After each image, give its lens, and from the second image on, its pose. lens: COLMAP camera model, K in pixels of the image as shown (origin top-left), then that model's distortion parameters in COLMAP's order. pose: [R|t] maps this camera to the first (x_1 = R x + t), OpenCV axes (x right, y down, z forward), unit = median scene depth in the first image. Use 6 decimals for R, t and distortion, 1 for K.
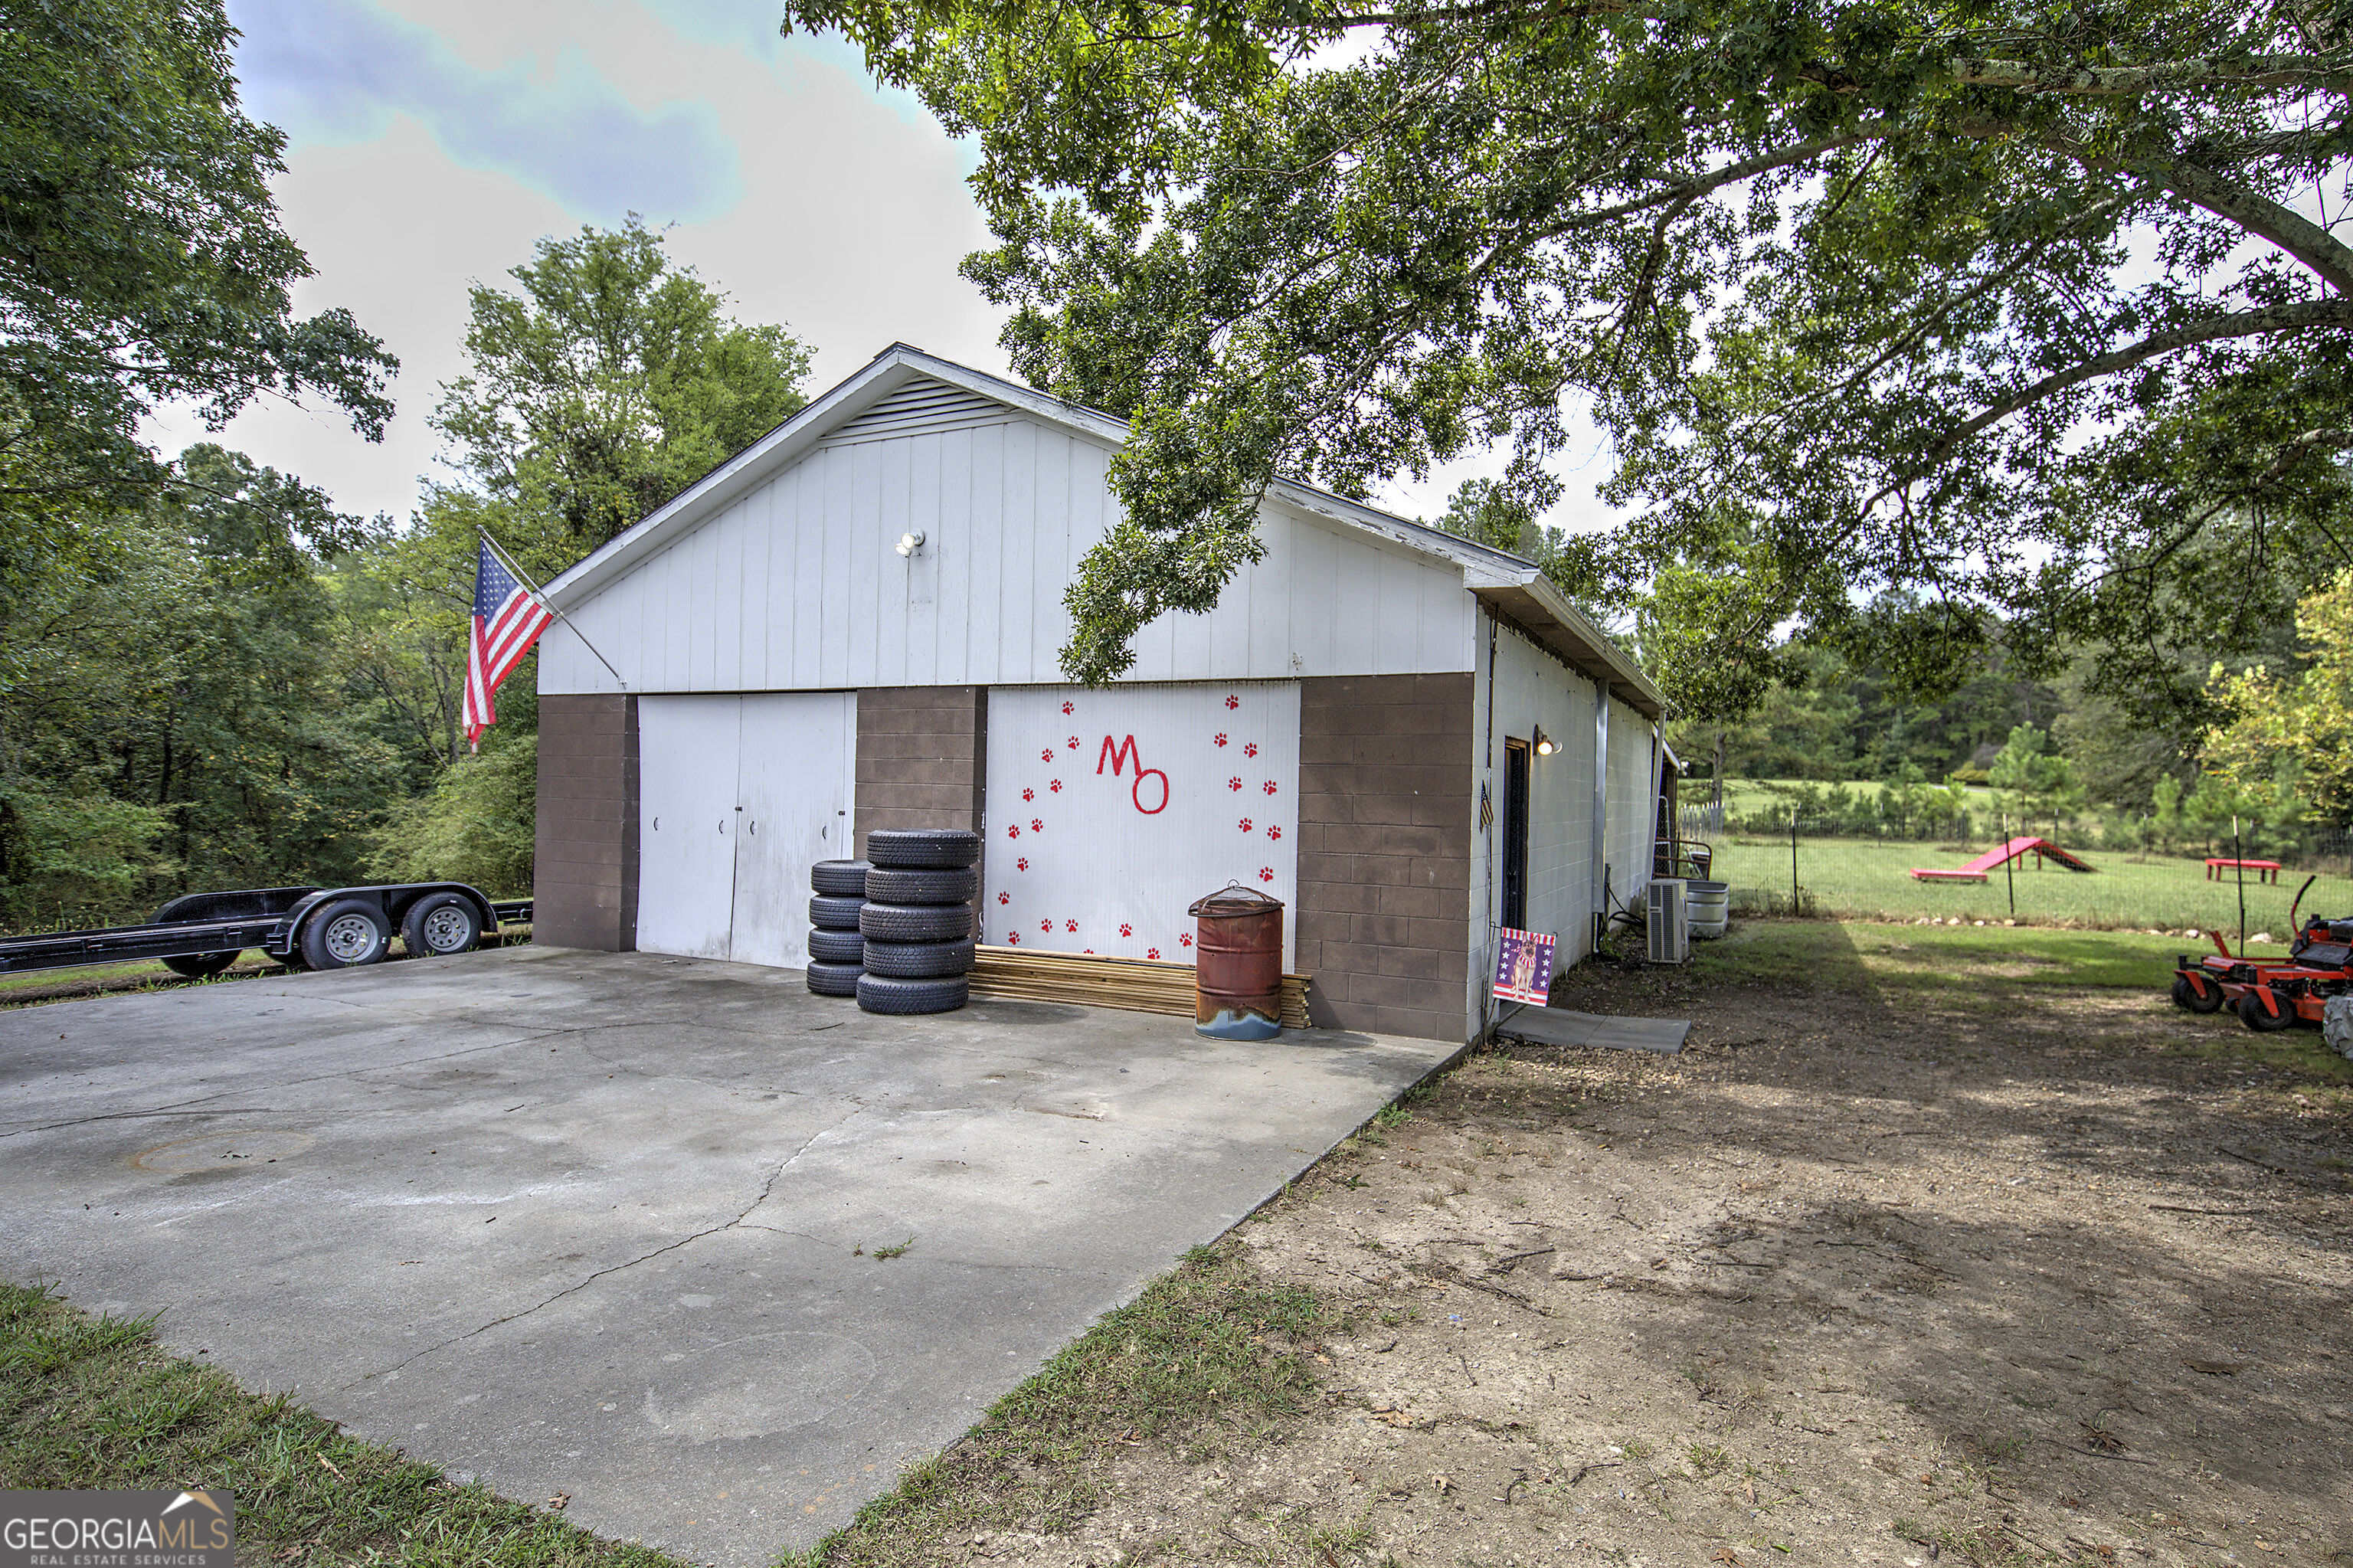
lens RADIAL K [[1293.9, 0, 1177.7], [0, 1293.9, 781.6], [0, 0, 1]] dist [0.003338, 0.000121]
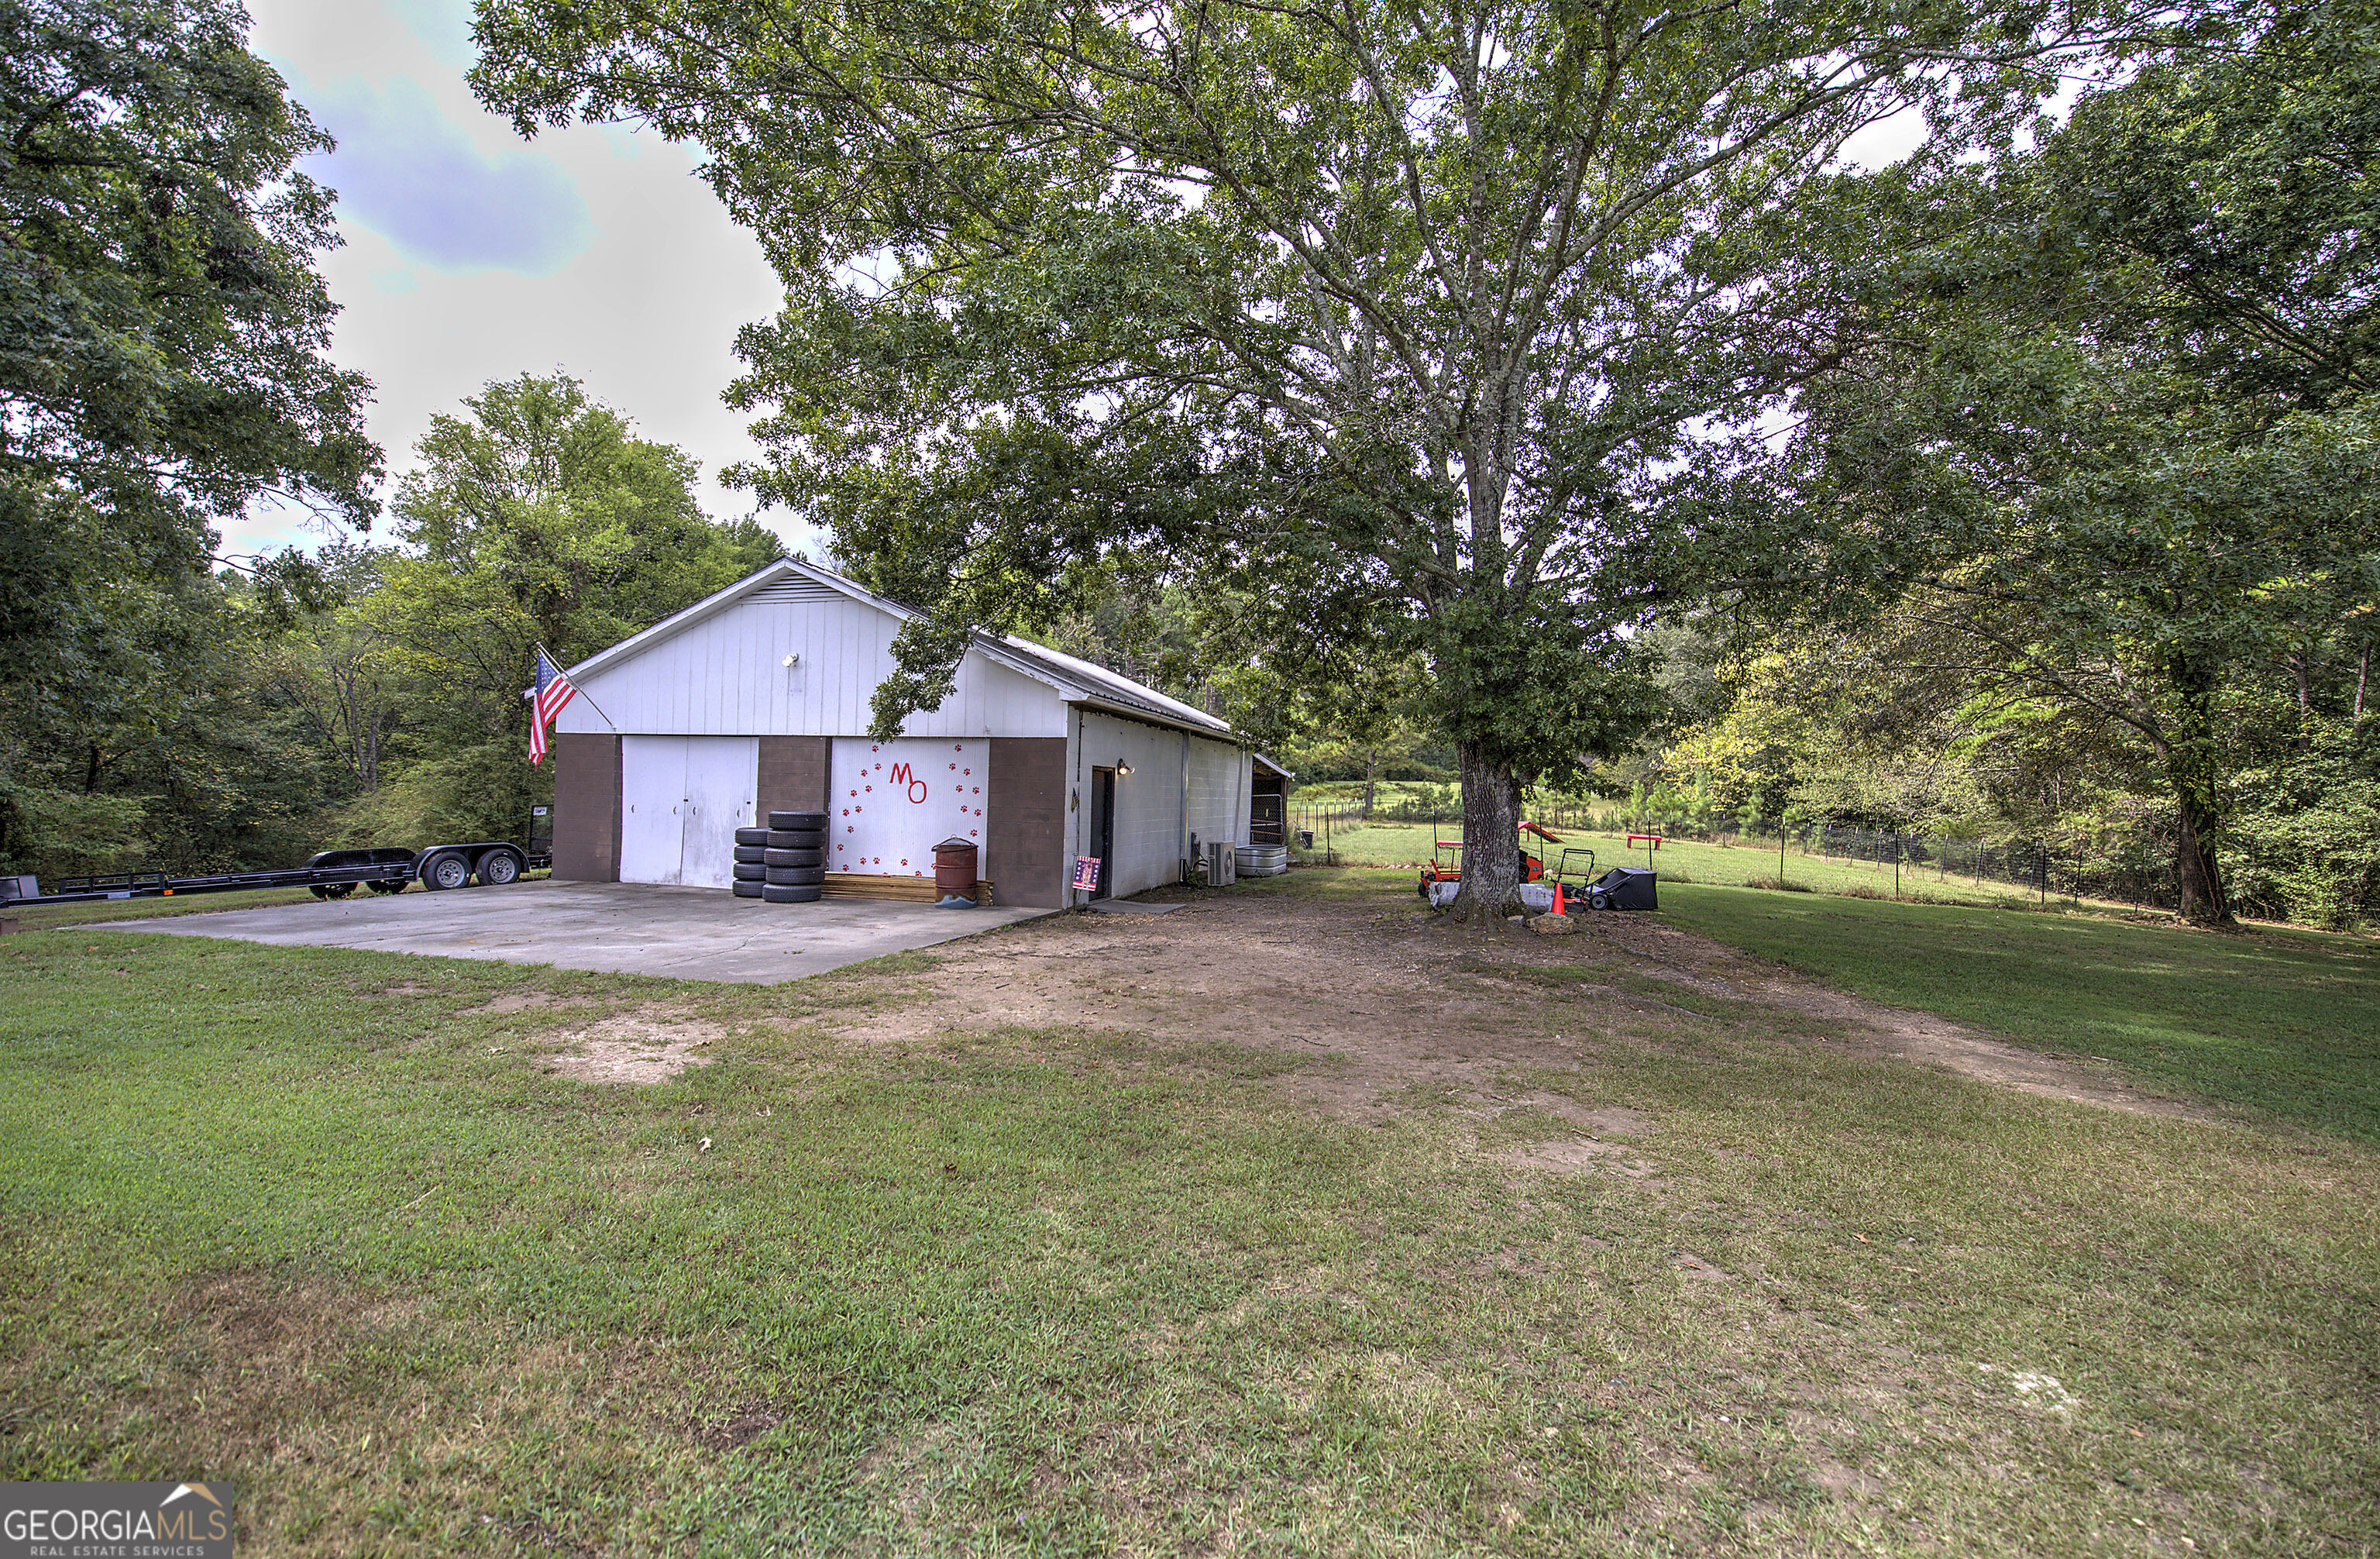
lens RADIAL K [[1068.4, 0, 1187.0], [0, 1068.4, 778.3], [0, 0, 1]] dist [-0.000588, 0.000028]
pose [[0.984275, 0.006180, 0.176536, 0.089243], [-0.005902, 0.999980, -0.002101, -0.011260], [-0.176545, 0.001026, 0.984292, -0.631991]]
